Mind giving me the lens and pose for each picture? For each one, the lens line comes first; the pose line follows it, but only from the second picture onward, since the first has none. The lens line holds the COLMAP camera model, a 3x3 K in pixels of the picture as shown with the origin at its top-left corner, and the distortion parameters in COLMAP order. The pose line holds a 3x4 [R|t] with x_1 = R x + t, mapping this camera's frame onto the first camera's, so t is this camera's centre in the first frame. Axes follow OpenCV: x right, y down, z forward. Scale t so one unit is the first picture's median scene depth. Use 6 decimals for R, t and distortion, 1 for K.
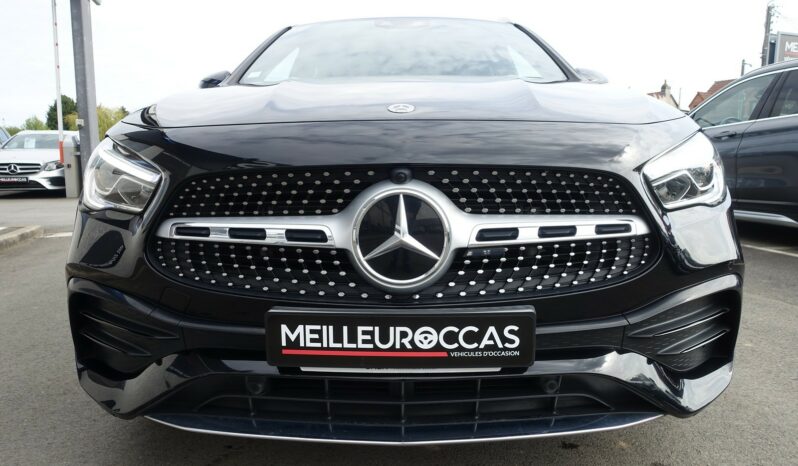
lens RADIAL K [[540.9, 0, 399.0], [0, 540.9, 233.0], [0, 0, 1]] dist [-0.007812, 0.001916]
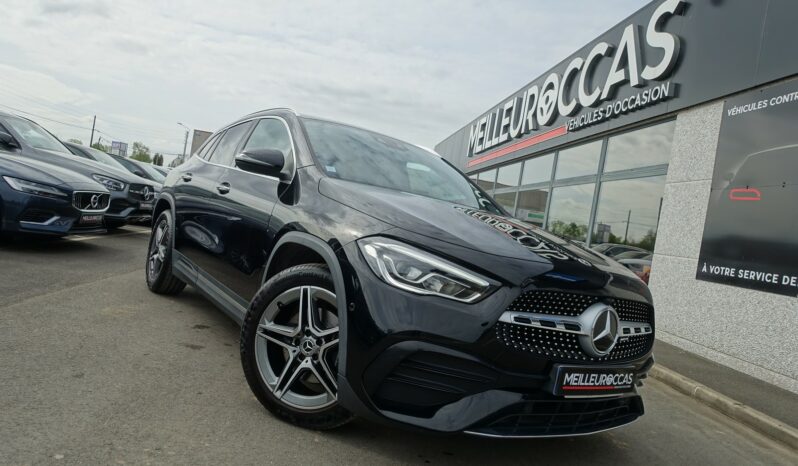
lens RADIAL K [[540.9, 0, 399.0], [0, 540.9, 233.0], [0, 0, 1]] dist [-0.007812, 0.001916]
pose [[0.792832, 0.151277, 0.590367, -1.907381], [-0.102251, 0.987990, -0.115848, -0.041387], [-0.600802, 0.031482, 0.798778, -0.199013]]
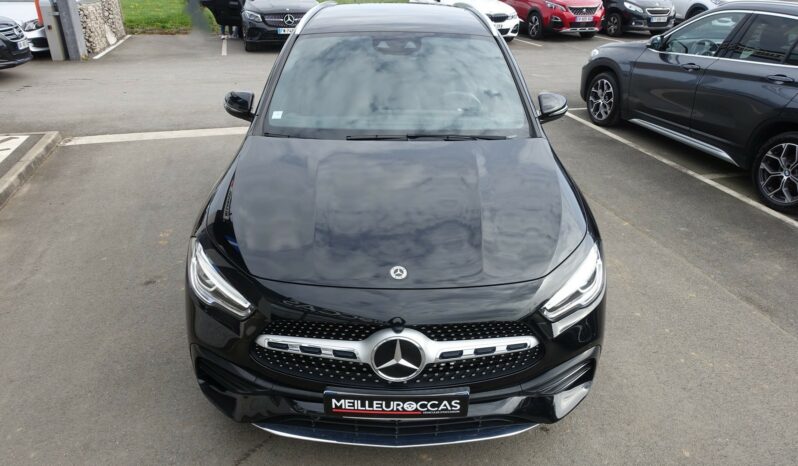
lens RADIAL K [[540.9, 0, 399.0], [0, 540.9, 233.0], [0, 0, 1]] dist [-0.007812, 0.001916]
pose [[0.999571, 0.009824, 0.027600, -0.045838], [-0.018057, 0.948470, 0.316353, -0.961371], [-0.023070, -0.316715, 0.948240, -0.582557]]
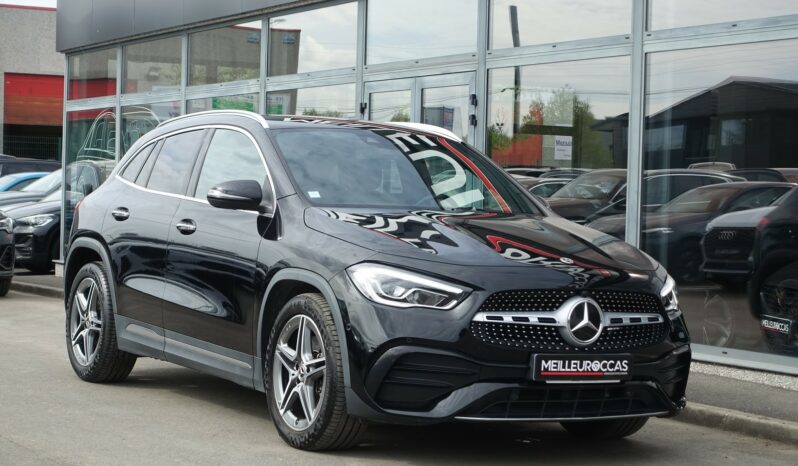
lens RADIAL K [[1615.2, 0, 399.0], [0, 1615.2, 233.0], [0, 0, 1]] dist [0.058251, 0.086273]
pose [[0.853636, 0.039874, 0.519342, -4.143656], [0.023725, 0.993054, -0.115241, 0.398179], [-0.520329, 0.110695, 0.846761, -4.311129]]
